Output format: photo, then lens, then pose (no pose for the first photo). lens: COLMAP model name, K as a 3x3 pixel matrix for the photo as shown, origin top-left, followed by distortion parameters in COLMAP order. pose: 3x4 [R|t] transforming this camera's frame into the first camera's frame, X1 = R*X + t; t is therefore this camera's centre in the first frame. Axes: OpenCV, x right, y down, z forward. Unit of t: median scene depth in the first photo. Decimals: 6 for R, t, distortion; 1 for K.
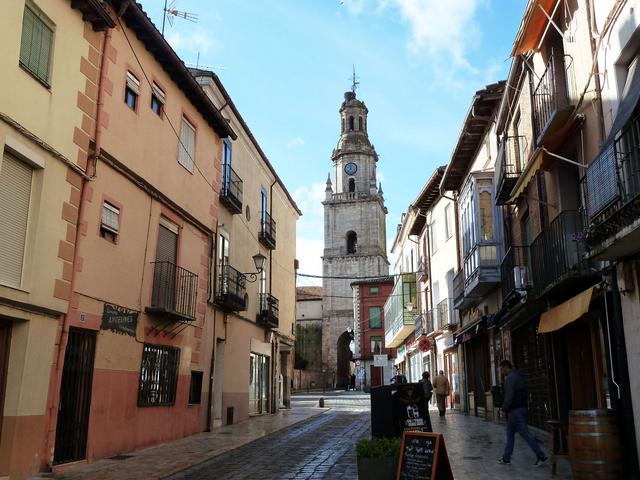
lens RADIAL K [[637.7, 0, 320.0], [0, 637.7, 240.0], [0, 0, 1]] dist [-0.037525, -0.013038]
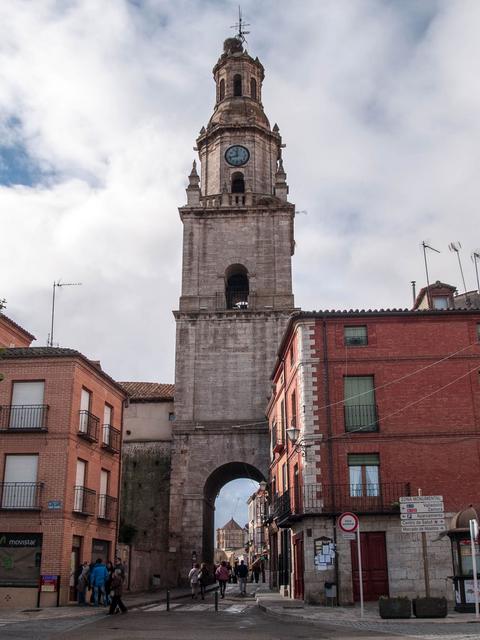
lens RADIAL K [[734.9, 0, 240.0], [0, 734.9, 320.0], [0, 0, 1]] dist [-0.117640, 0.021641]
pose [[0.983307, 0.067552, 0.168952, -0.042572], [-0.048426, 0.992200, -0.114868, 0.093439], [-0.175394, 0.104769, 0.978908, 0.437461]]
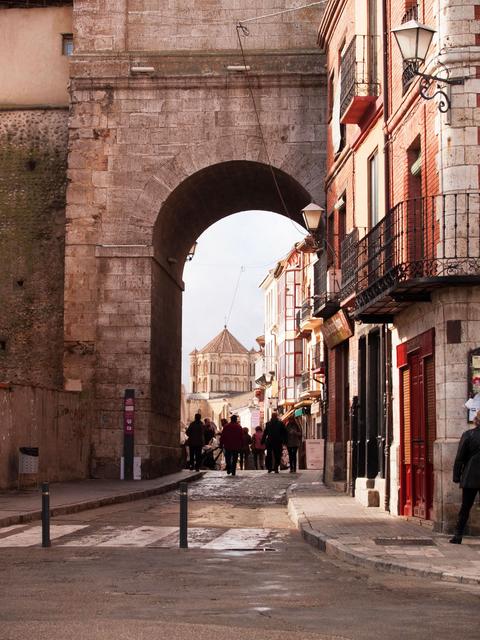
lens RADIAL K [[1692.2, 0, 240.0], [0, 1692.2, 320.0], [0, 0, 1]] dist [-0.062032, -0.265111]
pose [[0.983414, 0.029606, 0.178940, -0.030890], [-0.056144, 0.987820, 0.145120, 0.109596], [-0.172464, -0.152759, 0.973099, 0.505763]]
